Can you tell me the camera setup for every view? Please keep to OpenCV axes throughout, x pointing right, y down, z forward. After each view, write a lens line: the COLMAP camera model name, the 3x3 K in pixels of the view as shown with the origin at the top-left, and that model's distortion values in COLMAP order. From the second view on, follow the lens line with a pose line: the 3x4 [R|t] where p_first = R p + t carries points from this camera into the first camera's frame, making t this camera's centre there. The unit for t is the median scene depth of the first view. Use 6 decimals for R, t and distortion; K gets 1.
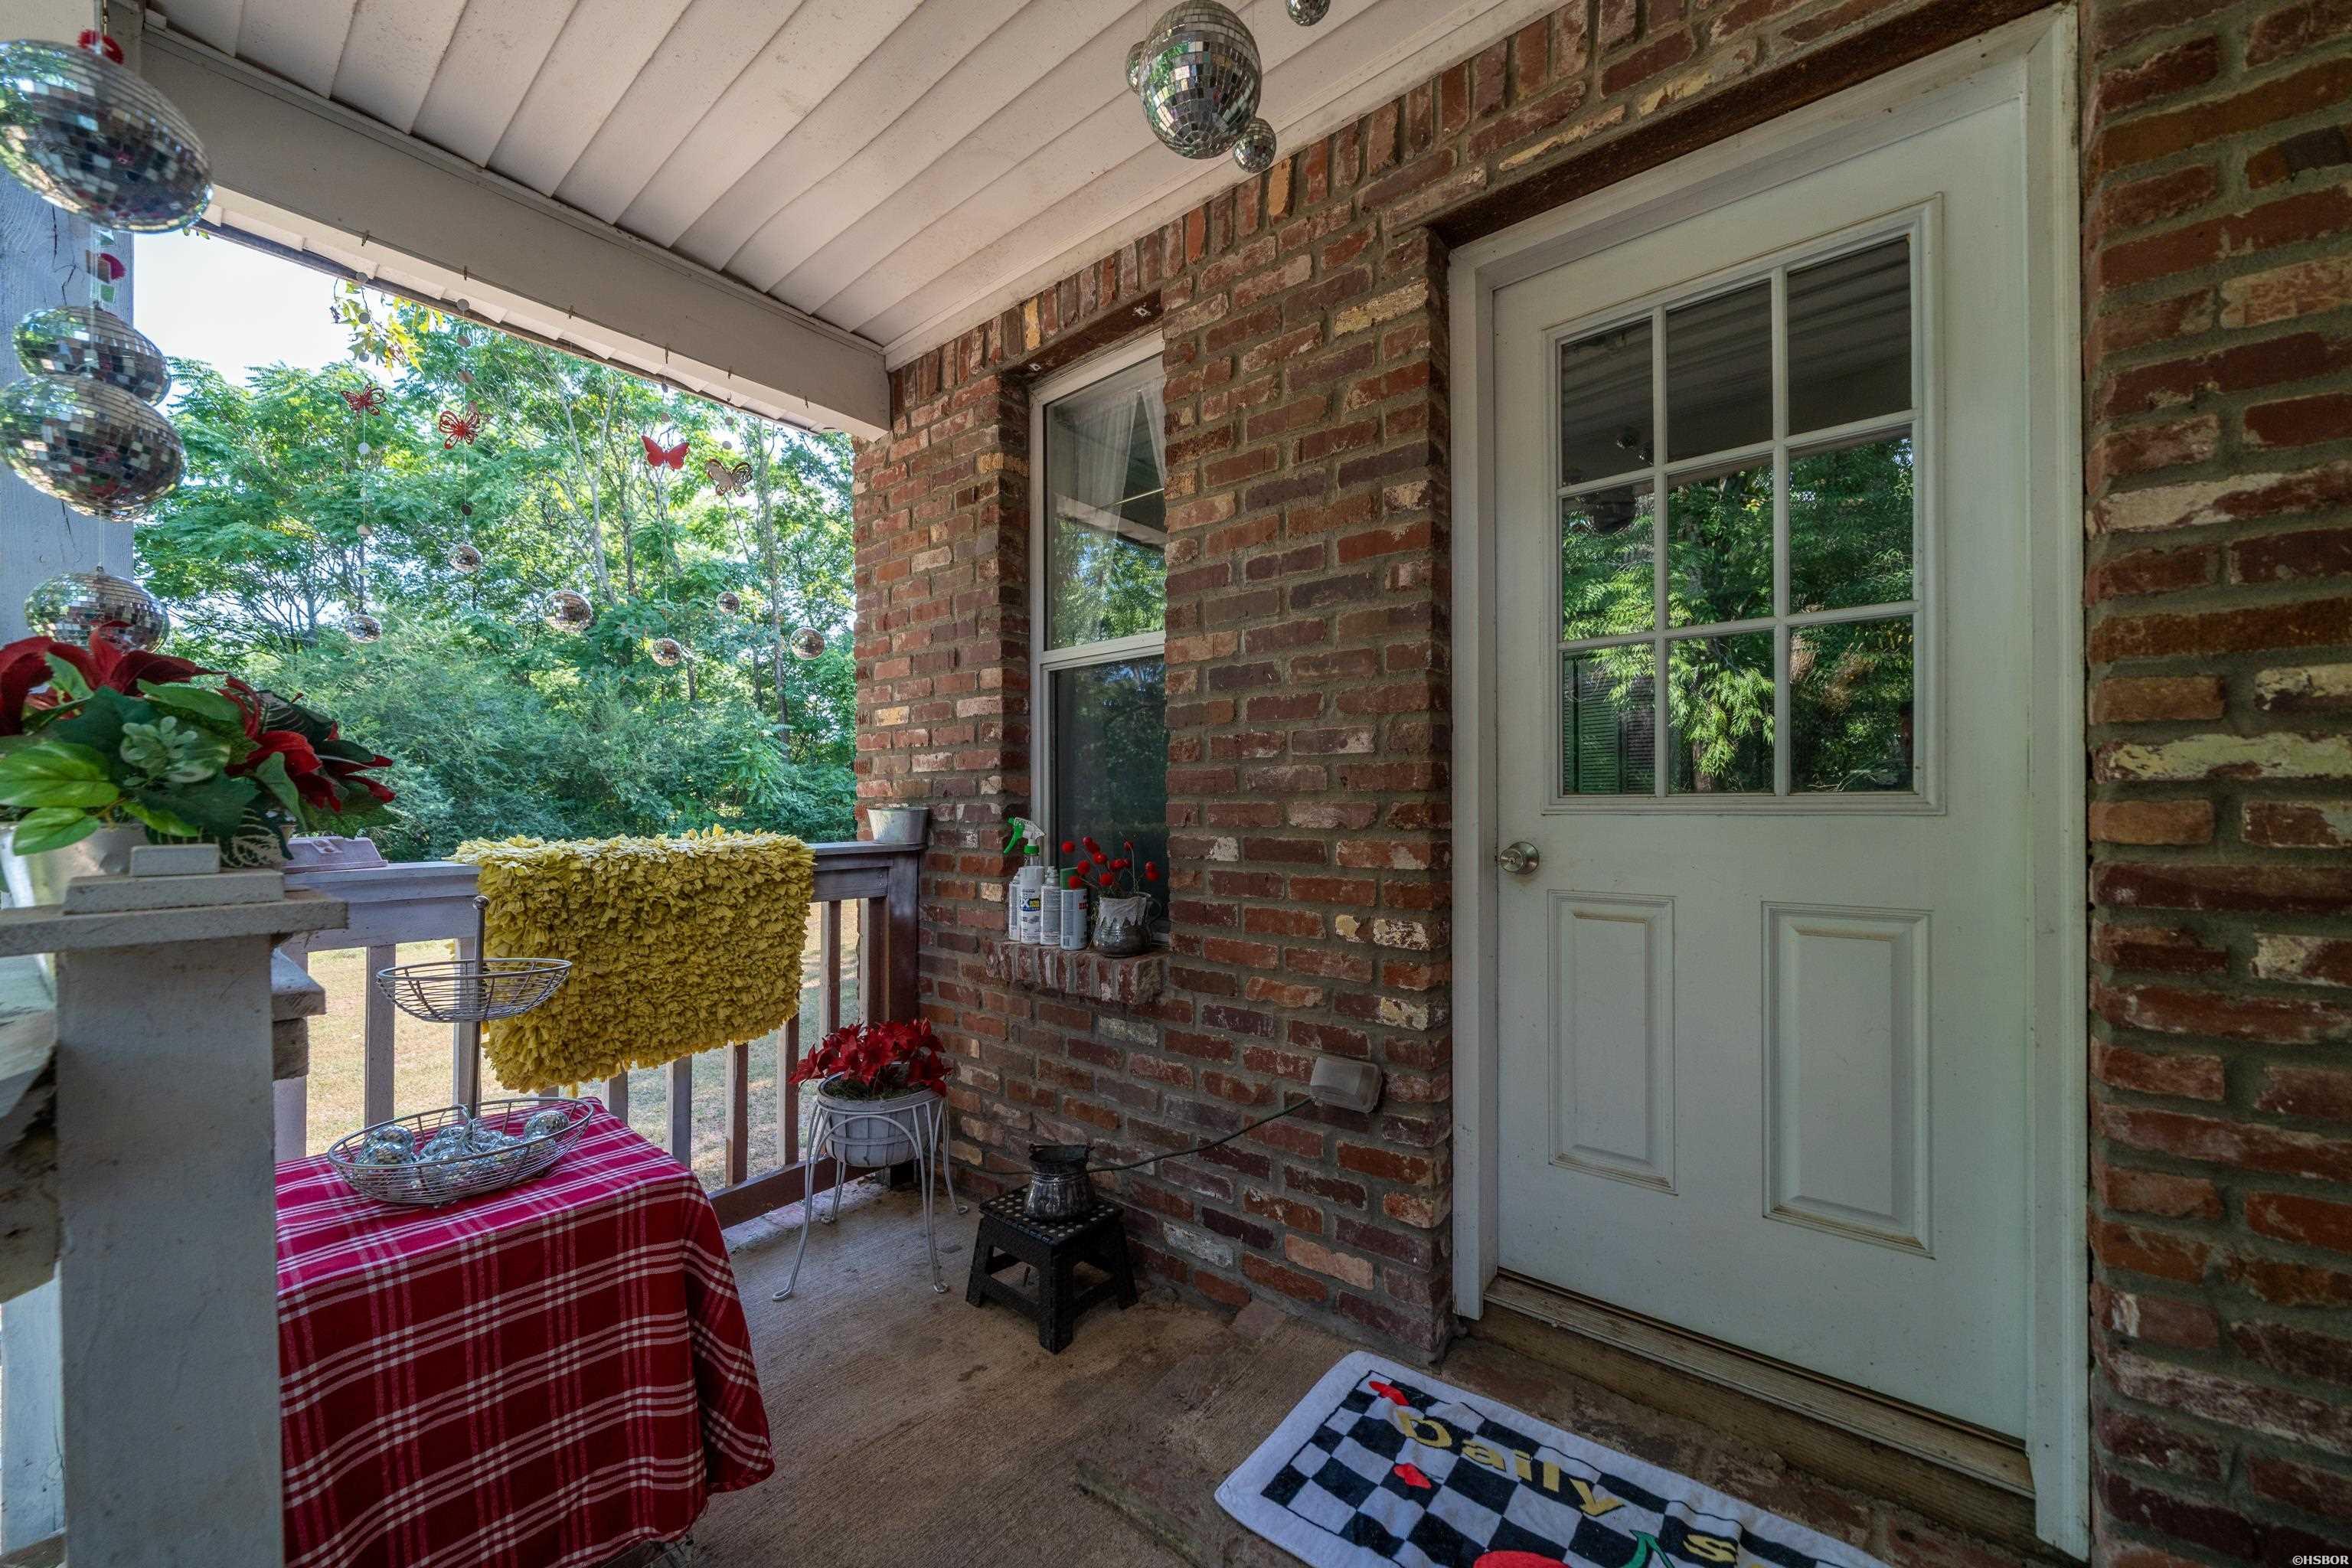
lens RADIAL K [[870.5, 0, 1174.9], [0, 870.5, 798.2], [0, 0, 1]] dist [-0.006168, -0.000278]
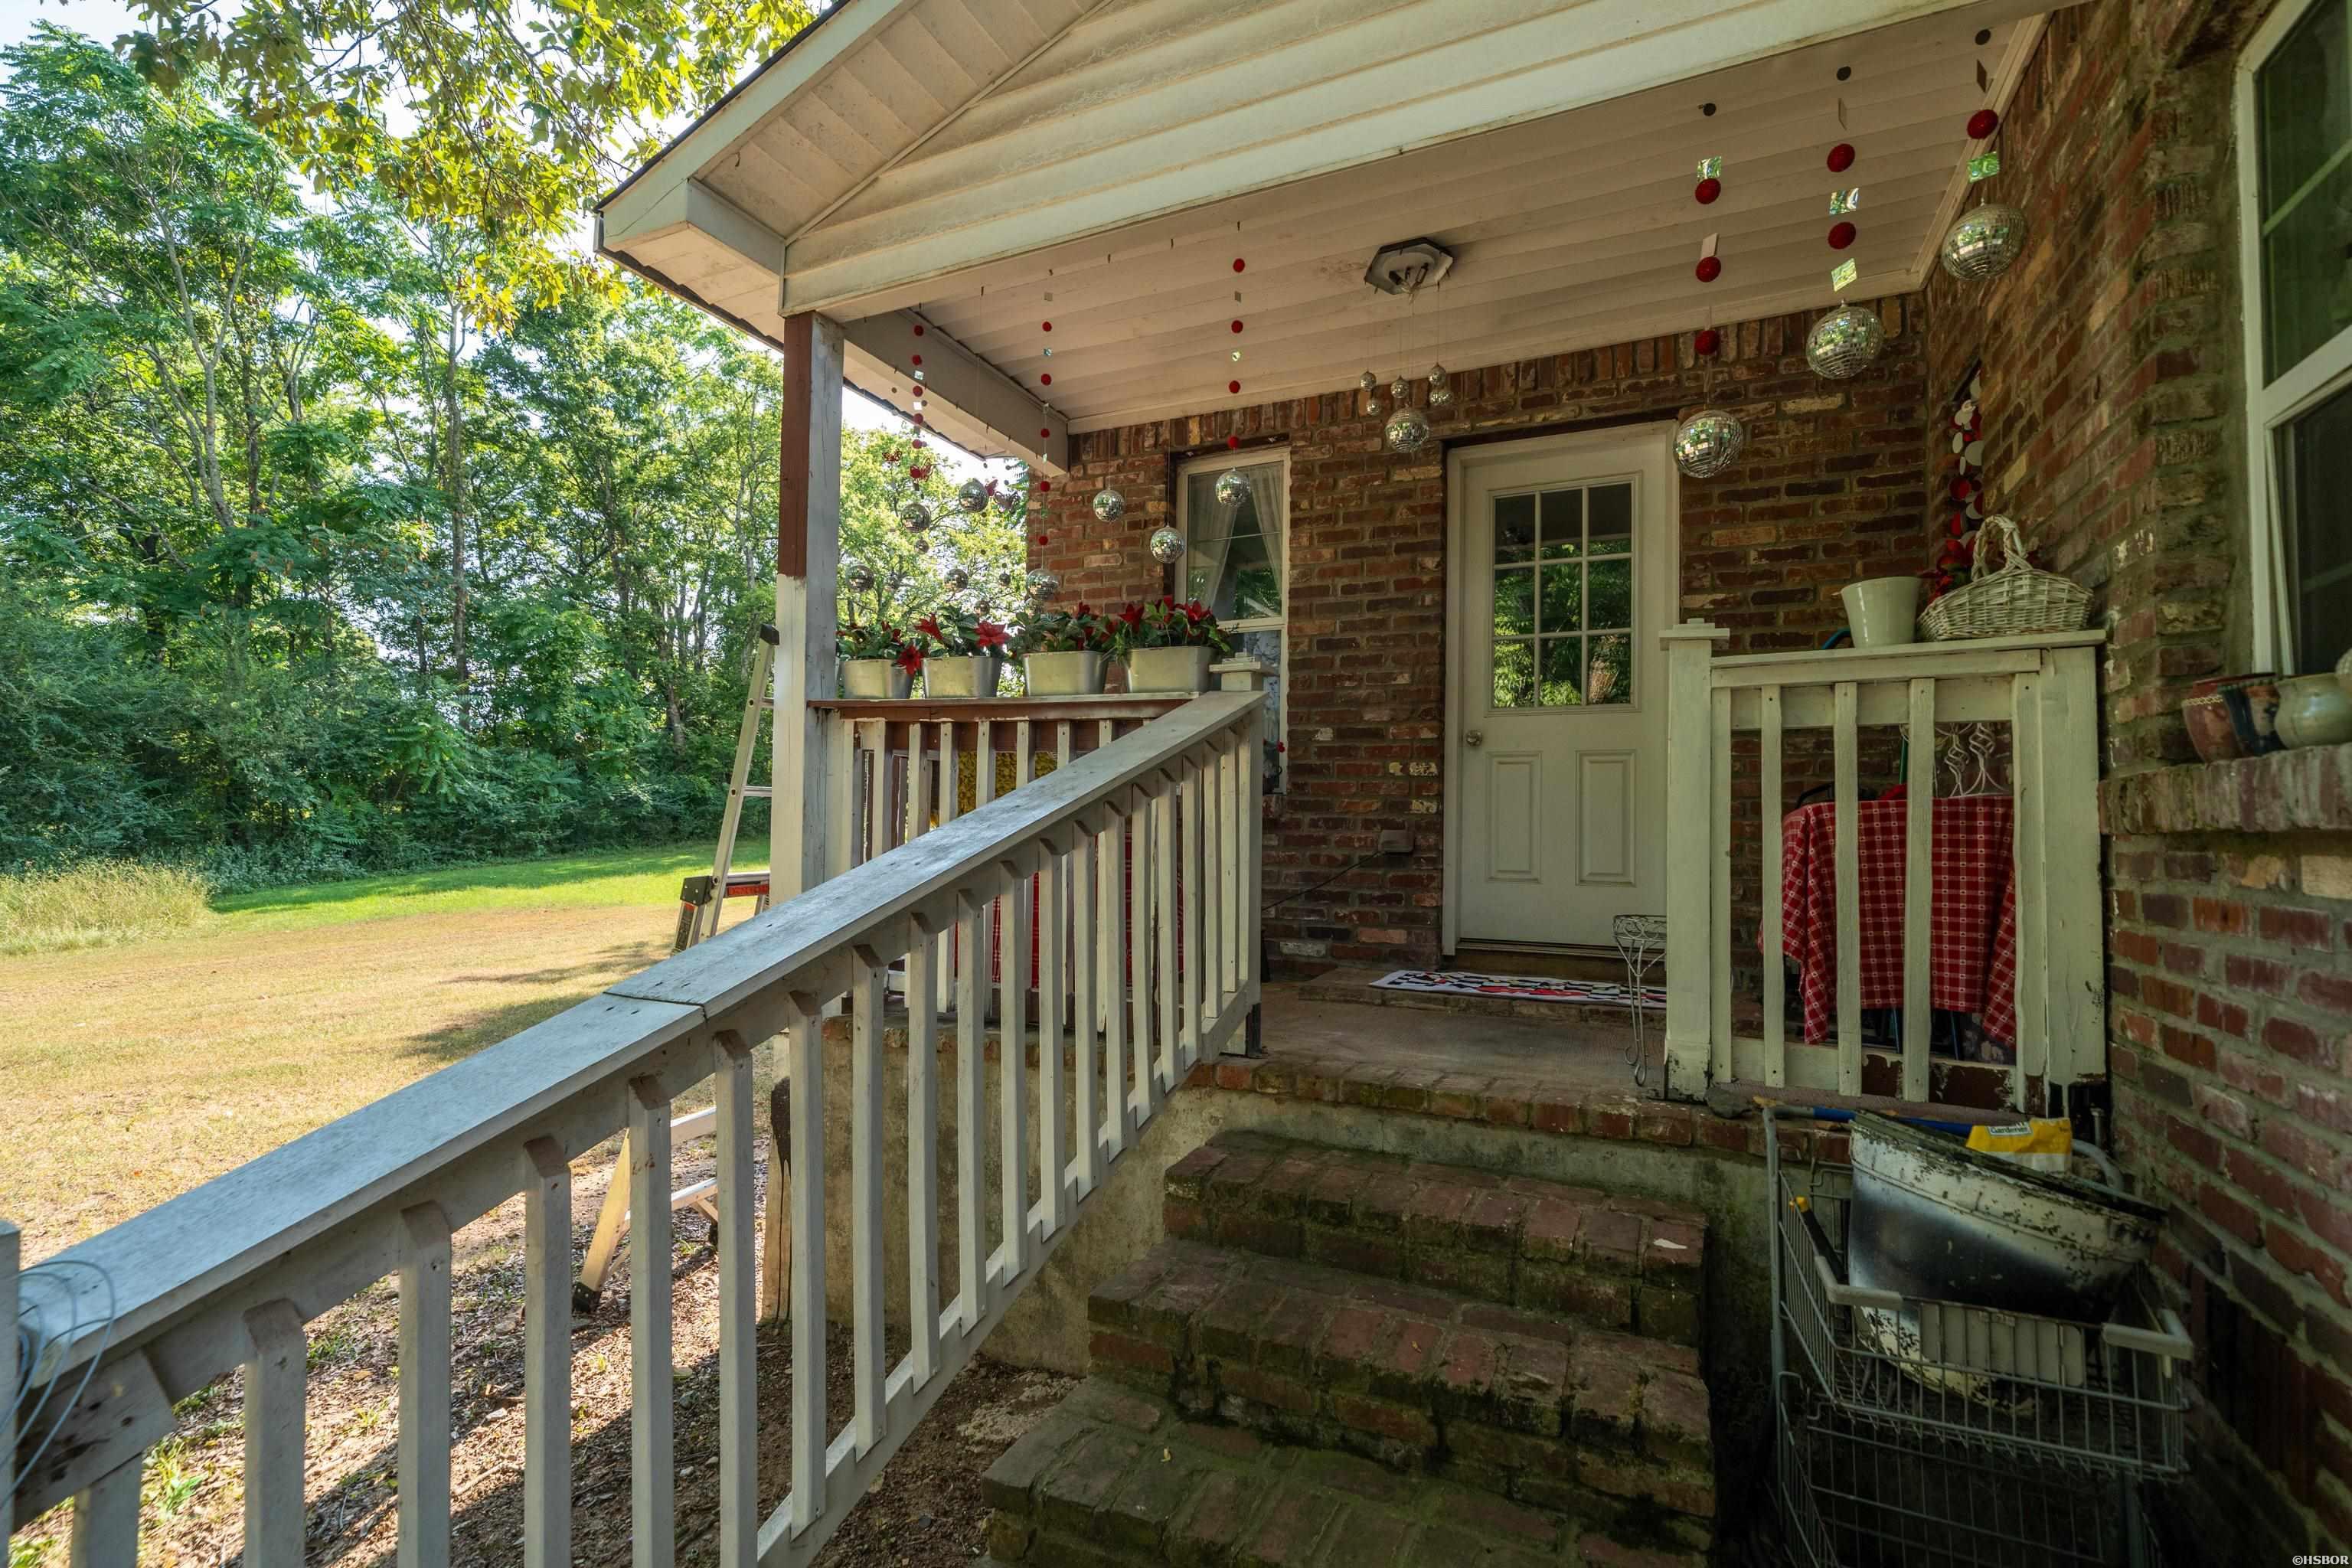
lens RADIAL K [[1042.2, 0, 1181.0], [0, 1042.2, 779.3], [0, 0, 1]] dist [-0.003034, 0.000726]
pose [[0.971105, 0.036002, 0.235922, -0.750506], [-0.026282, 0.998676, -0.044217, 0.255847], [-0.237202, 0.036739, 0.970765, -1.085802]]
